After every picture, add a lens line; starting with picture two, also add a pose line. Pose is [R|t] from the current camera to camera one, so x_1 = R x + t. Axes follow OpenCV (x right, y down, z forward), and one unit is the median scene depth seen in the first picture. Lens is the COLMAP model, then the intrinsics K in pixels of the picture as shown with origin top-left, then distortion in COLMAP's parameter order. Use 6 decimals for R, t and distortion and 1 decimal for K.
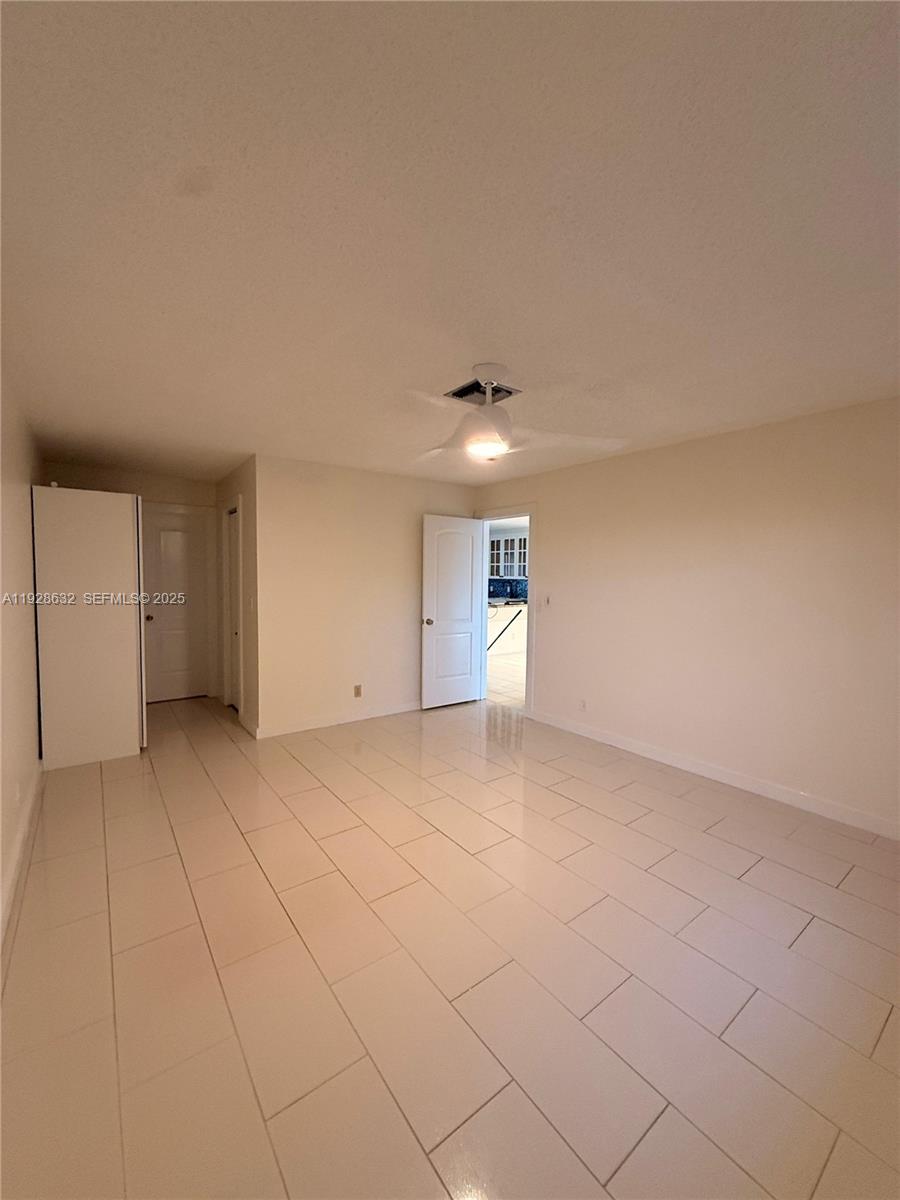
lens RADIAL K [[478.3, 0, 450.0], [0, 478.3, 600.0], [0, 0, 1]] dist [0.001296, 0.000452]
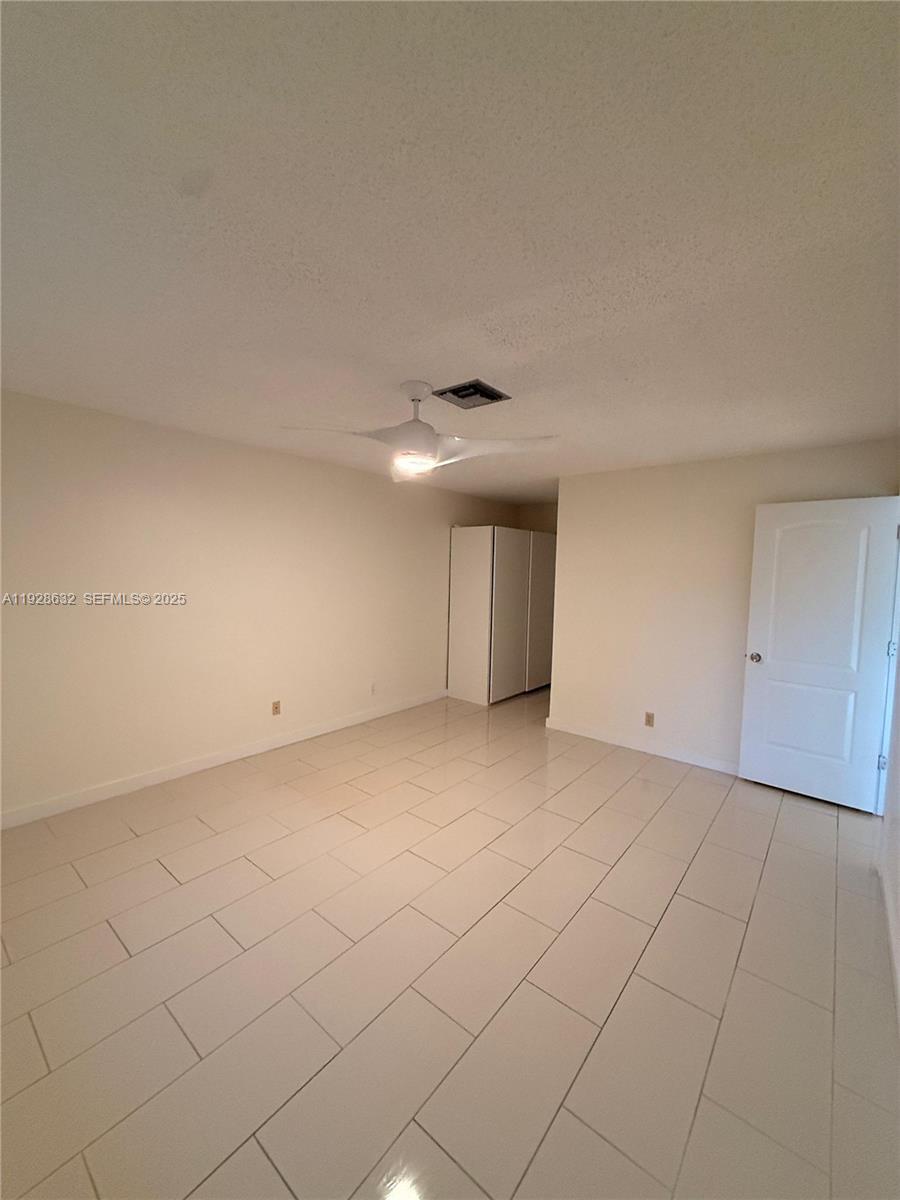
lens RADIAL K [[478.3, 0, 450.0], [0, 478.3, 600.0], [0, 0, 1]] dist [0.001296, 0.000452]
pose [[0.231266, 0.058013, -0.971159, 0.611629], [-0.066776, 0.996813, 0.043644, -0.045256], [0.970596, 0.054757, 0.234403, 0.466098]]
